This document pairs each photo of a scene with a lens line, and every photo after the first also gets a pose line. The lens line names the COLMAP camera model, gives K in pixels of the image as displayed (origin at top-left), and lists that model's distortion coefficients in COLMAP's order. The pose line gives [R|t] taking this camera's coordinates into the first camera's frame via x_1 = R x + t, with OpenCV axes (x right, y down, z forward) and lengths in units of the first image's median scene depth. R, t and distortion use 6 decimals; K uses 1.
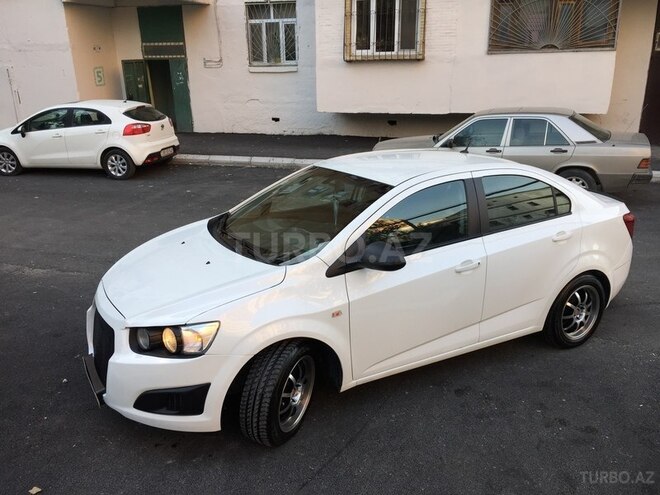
lens RADIAL K [[562.8, 0, 330.3], [0, 562.8, 242.2], [0, 0, 1]] dist [0.078763, -0.111751]
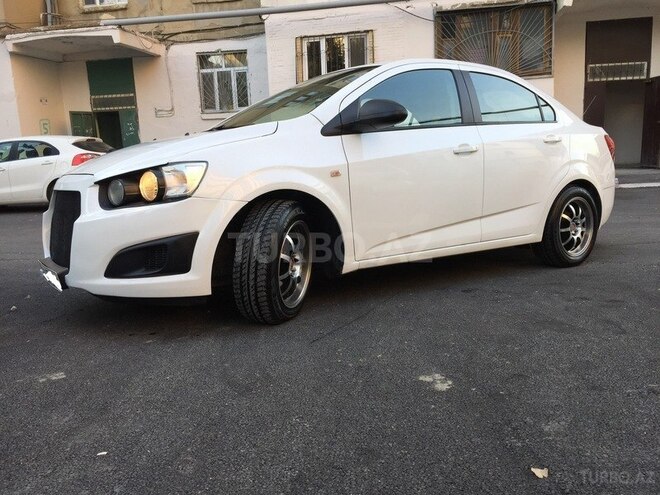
lens RADIAL K [[562.8, 0, 330.3], [0, 562.8, 242.2], [0, 0, 1]] dist [0.078763, -0.111751]
pose [[0.994887, -0.043136, 0.091315, -0.024294], [0.056539, 0.987113, -0.149701, 0.106565], [-0.083680, 0.154099, 0.984506, 0.037929]]
